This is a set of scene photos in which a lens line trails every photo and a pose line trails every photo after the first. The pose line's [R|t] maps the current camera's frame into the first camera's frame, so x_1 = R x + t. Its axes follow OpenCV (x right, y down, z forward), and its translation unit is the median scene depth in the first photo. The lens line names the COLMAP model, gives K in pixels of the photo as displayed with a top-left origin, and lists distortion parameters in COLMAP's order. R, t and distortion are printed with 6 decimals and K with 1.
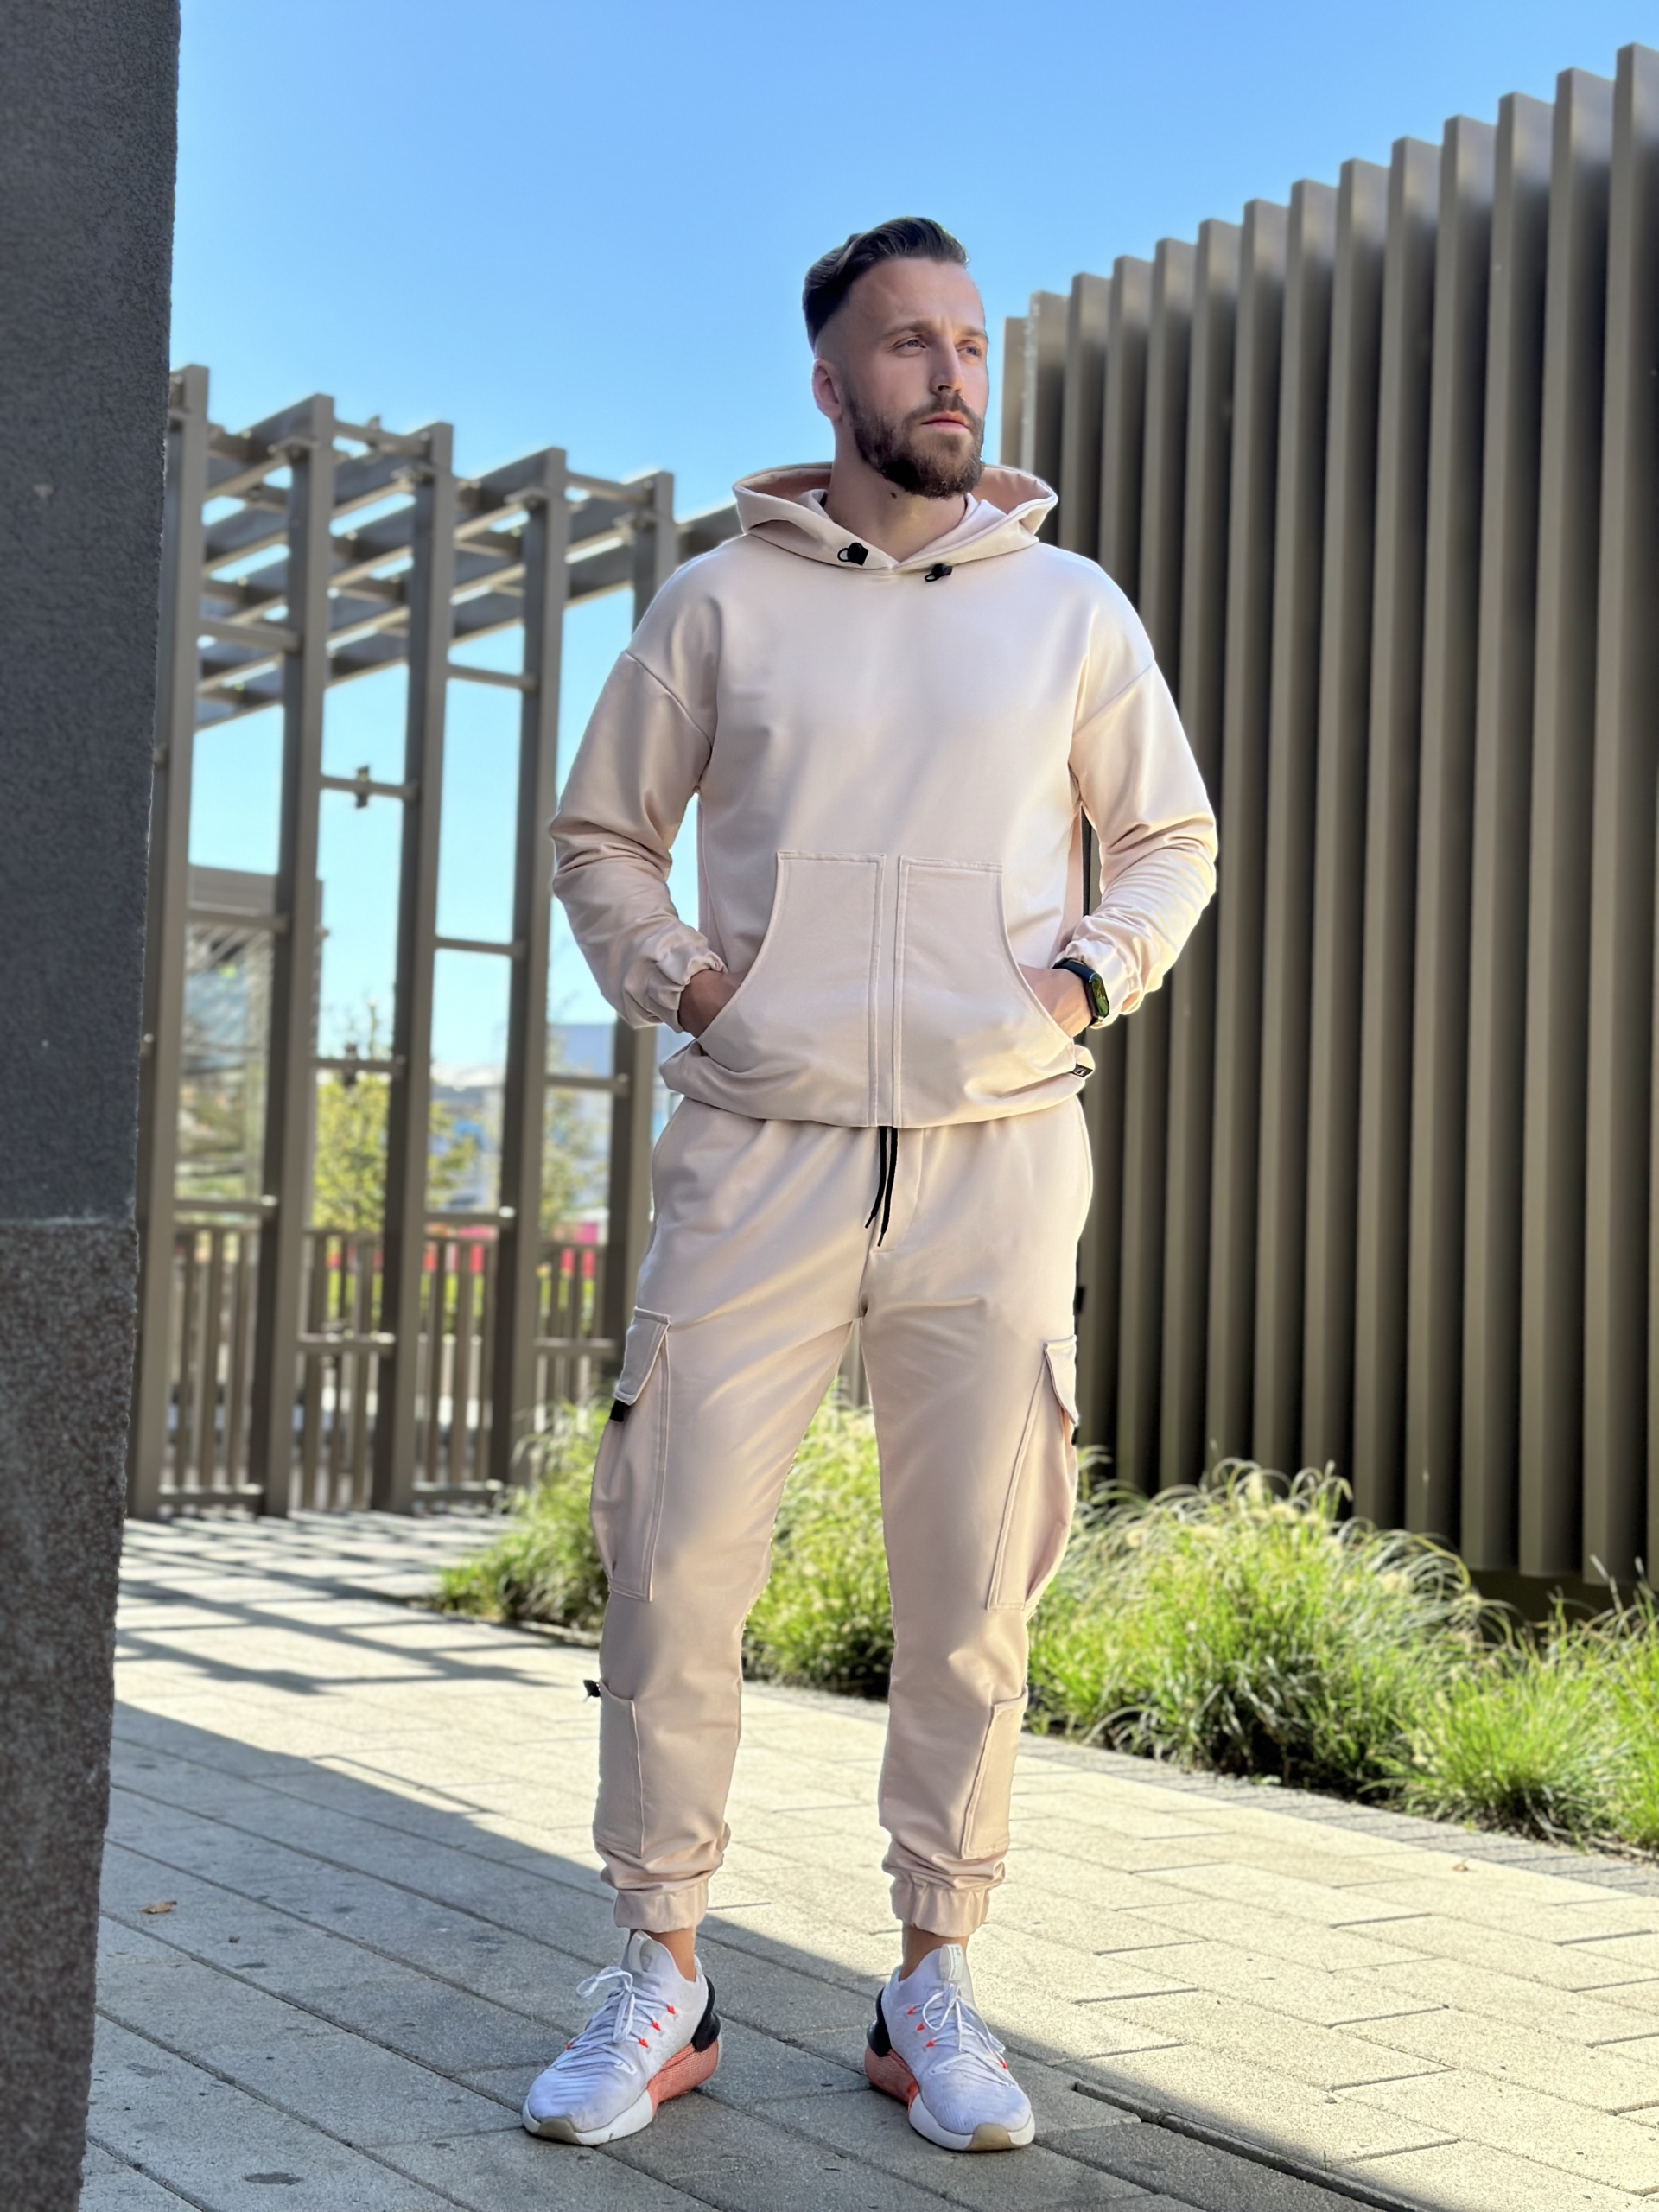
lens RADIAL K [[3041.5, 0, 829.7], [0, 3041.5, 1113.6], [0, 0, 1]] dist [0.206690, -0.462202]
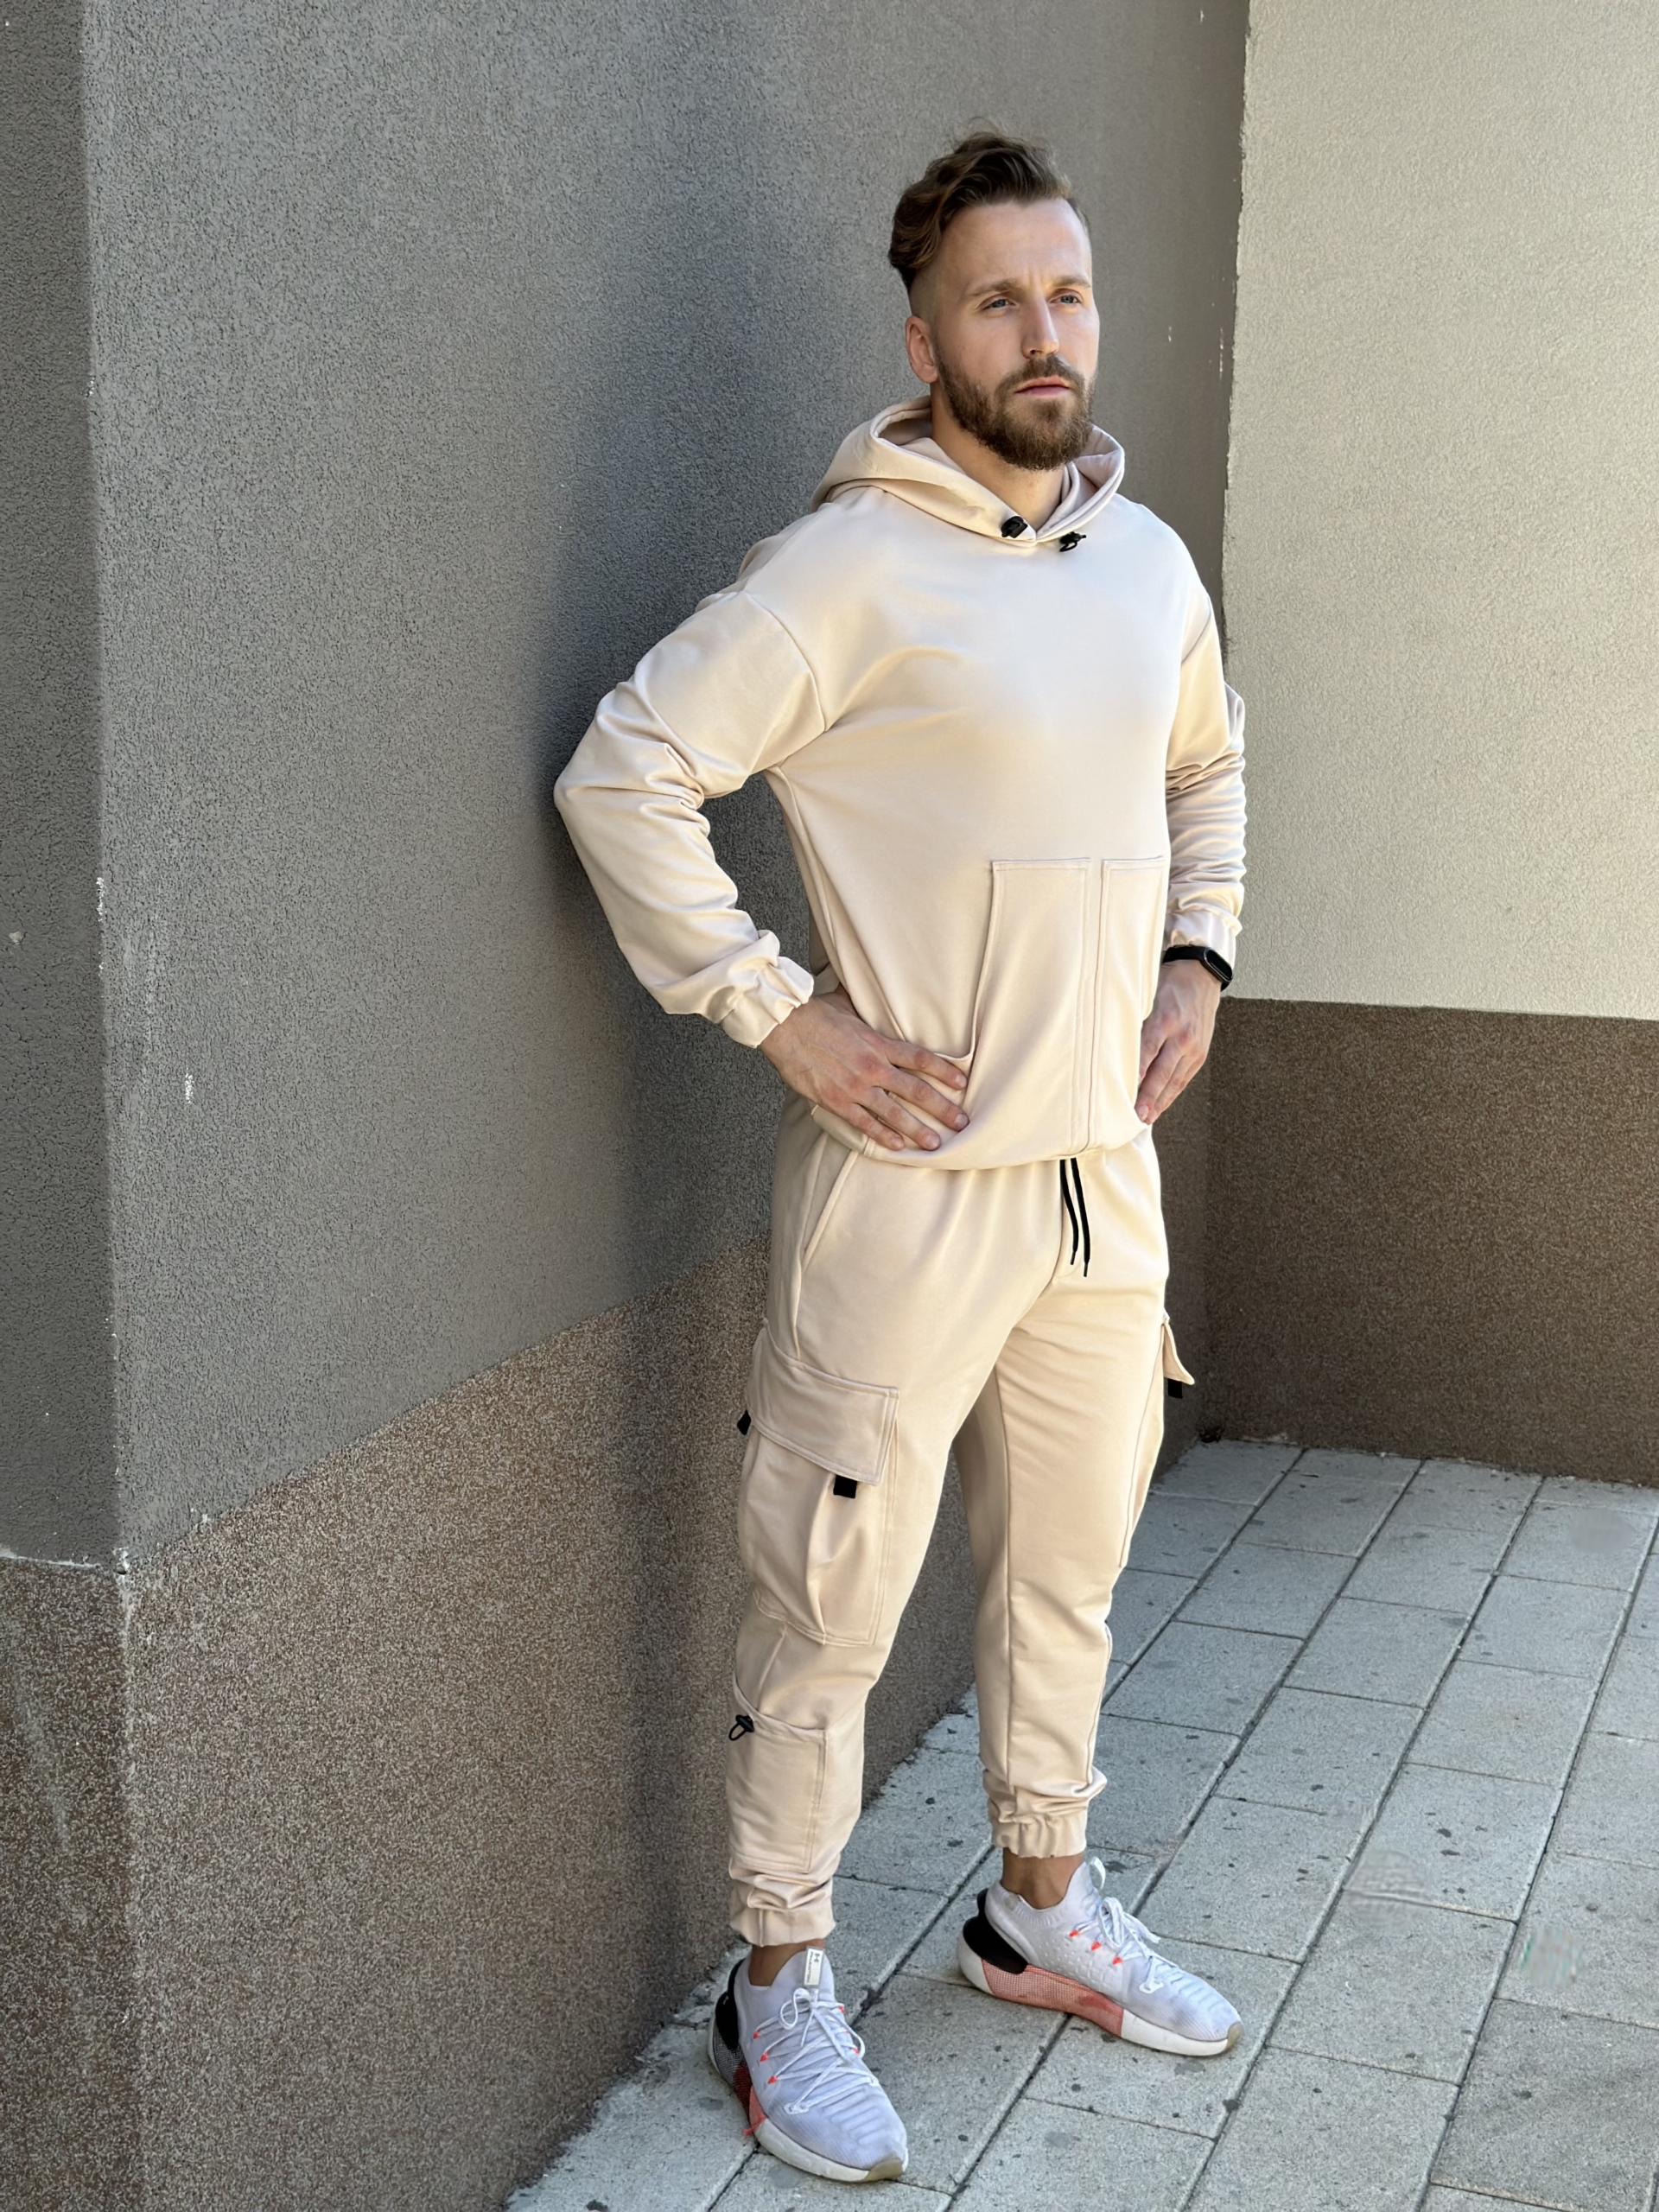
lens RADIAL K [[3040.9, 0, 844.7], [0, 3040.9, 1108.6], [0, 0, 1]] dist [0.205358, -0.482332]
pose [[0.564390, 0.104195, -0.818906, 0.587182], [0.071372, 0.982129, 0.174152, -0.217463], [0.822417, -0.156736, 0.546867, 0.429143]]
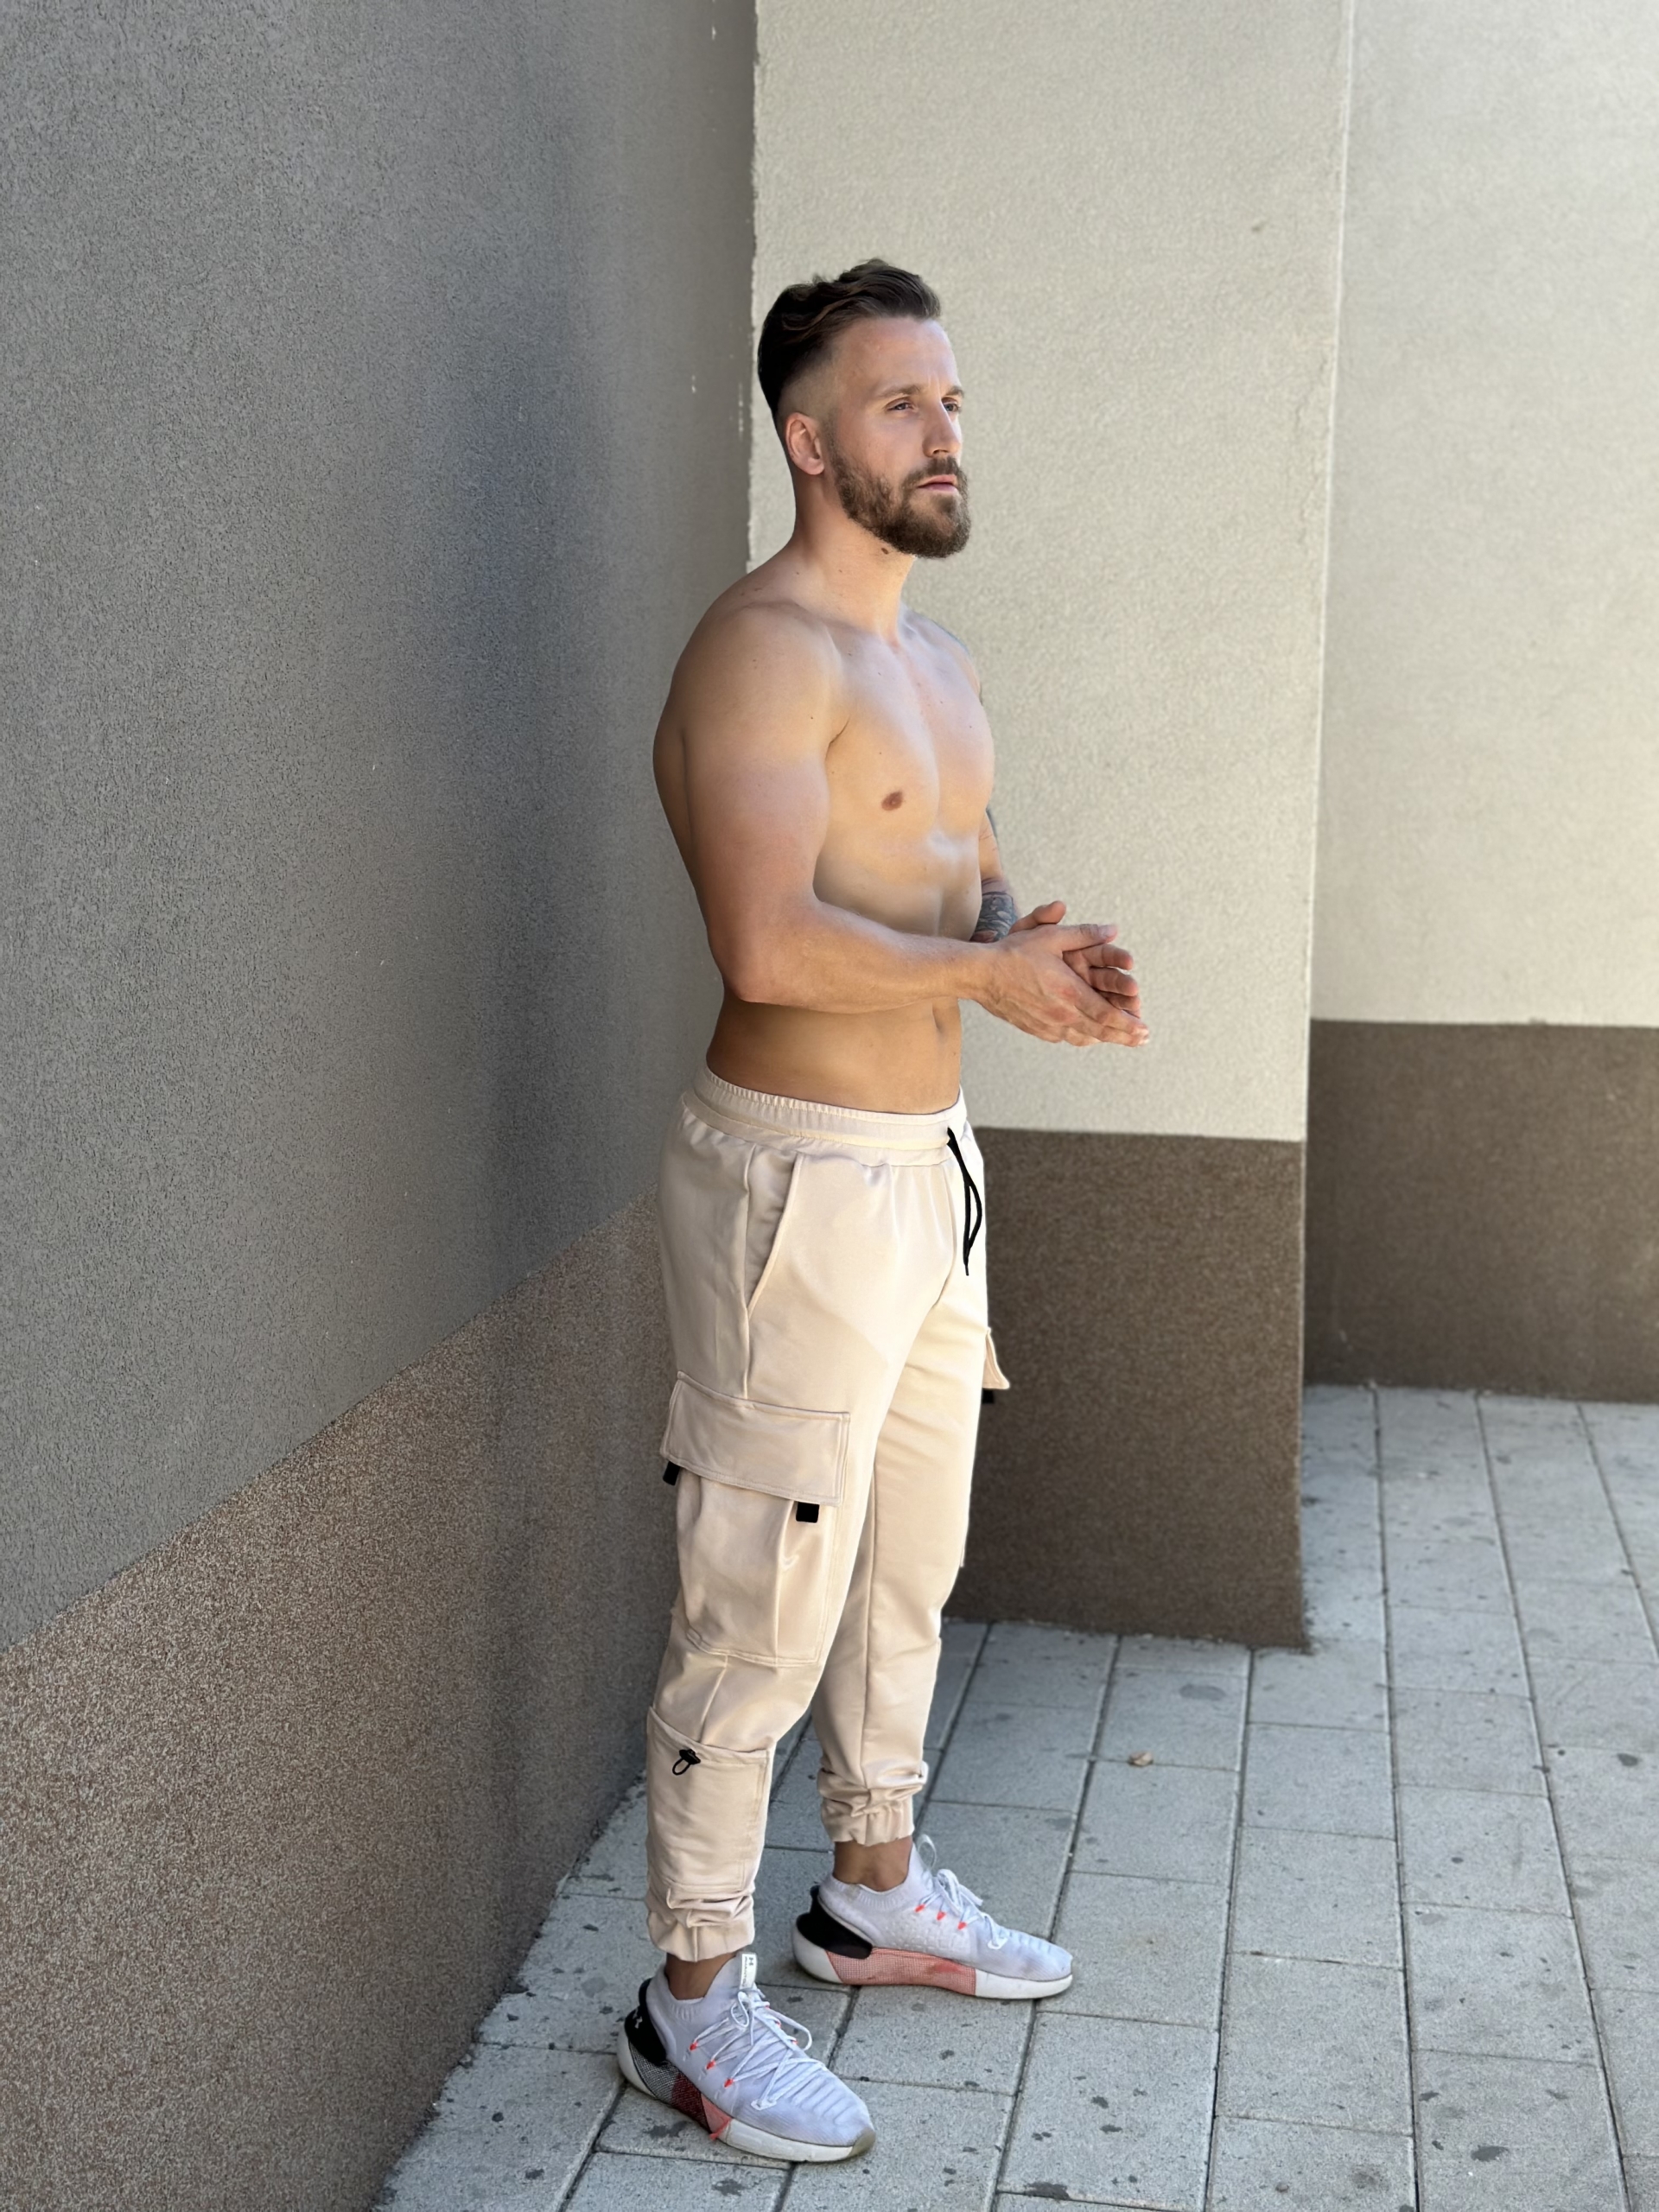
lens RADIAL K [[3041.5, 0, 829.7], [0, 3041.5, 1113.6], [0, 0, 1]] dist [0.206690, -0.462202]
pose [[0.709688, 0.064780, -0.701532, 0.381565], [0.066087, 0.985252, 0.157834, -0.208929], [0.701410, -0.158375, 0.694940, 0.513208]]
